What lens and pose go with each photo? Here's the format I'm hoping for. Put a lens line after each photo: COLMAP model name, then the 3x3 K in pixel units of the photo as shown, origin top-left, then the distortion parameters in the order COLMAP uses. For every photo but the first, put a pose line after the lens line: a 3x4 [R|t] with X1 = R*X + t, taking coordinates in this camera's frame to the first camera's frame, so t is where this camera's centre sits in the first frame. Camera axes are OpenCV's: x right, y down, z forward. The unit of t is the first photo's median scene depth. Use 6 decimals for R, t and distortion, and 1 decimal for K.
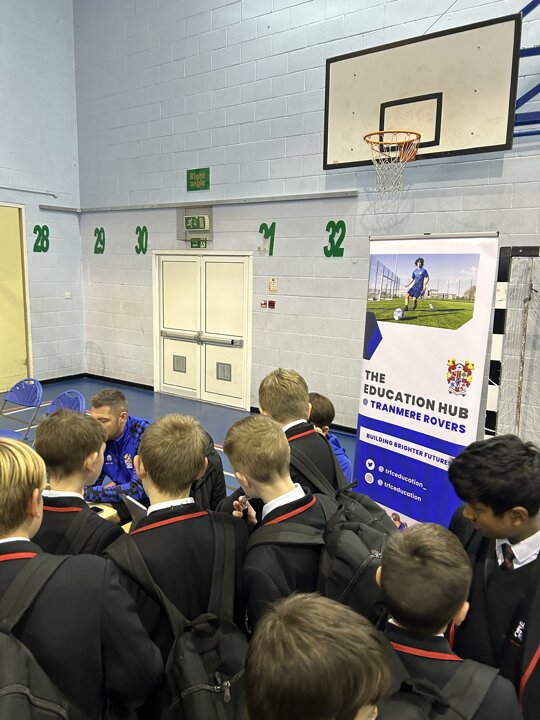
lens RADIAL K [[542.2, 0, 263.2], [0, 542.2, 359.5], [0, 0, 1]] dist [0.047404, -0.055182]
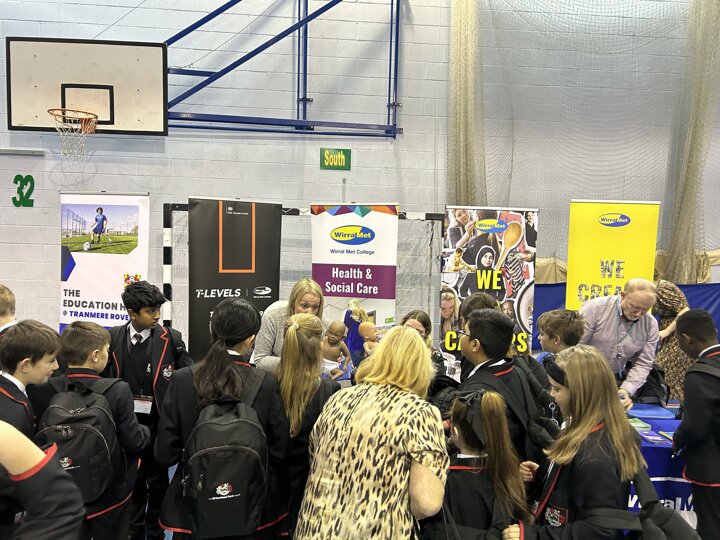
lens RADIAL K [[542.2, 0, 358.1], [0, 542.2, 275.2], [0, 0, 1]] dist [0.047404, -0.055182]
pose [[0.772445, -0.043915, 0.633561, -0.068265], [0.092888, 0.994690, -0.044303, 0.074180], [-0.628252, 0.093072, 0.772423, -0.329577]]
